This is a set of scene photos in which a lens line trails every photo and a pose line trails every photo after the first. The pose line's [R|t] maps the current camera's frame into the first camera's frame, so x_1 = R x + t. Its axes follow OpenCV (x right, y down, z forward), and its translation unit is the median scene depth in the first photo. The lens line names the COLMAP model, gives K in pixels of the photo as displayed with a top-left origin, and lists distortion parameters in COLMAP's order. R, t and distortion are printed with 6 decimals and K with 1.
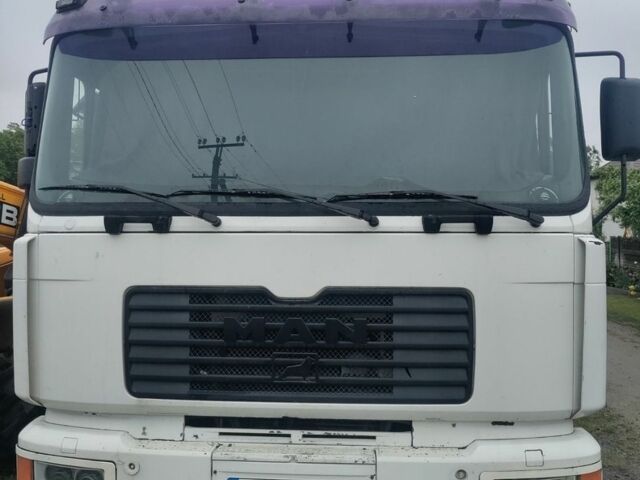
lens RADIAL K [[623.8, 0, 320.0], [0, 623.8, 240.0], [0, 0, 1]] dist [0.115042, -0.240668]
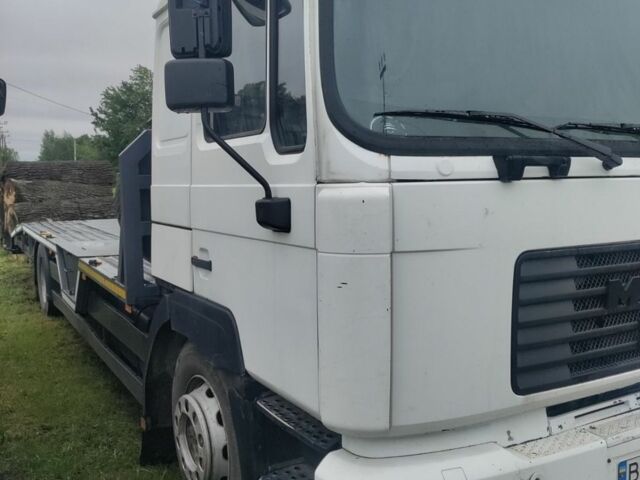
lens RADIAL K [[623.8, 0, 320.0], [0, 623.8, 240.0], [0, 0, 1]] dist [0.115042, -0.240668]
pose [[0.824429, -0.067084, 0.561976, -0.911643], [0.012648, 0.994886, 0.100205, -0.017660], [-0.565825, -0.075504, 0.821061, 0.524477]]
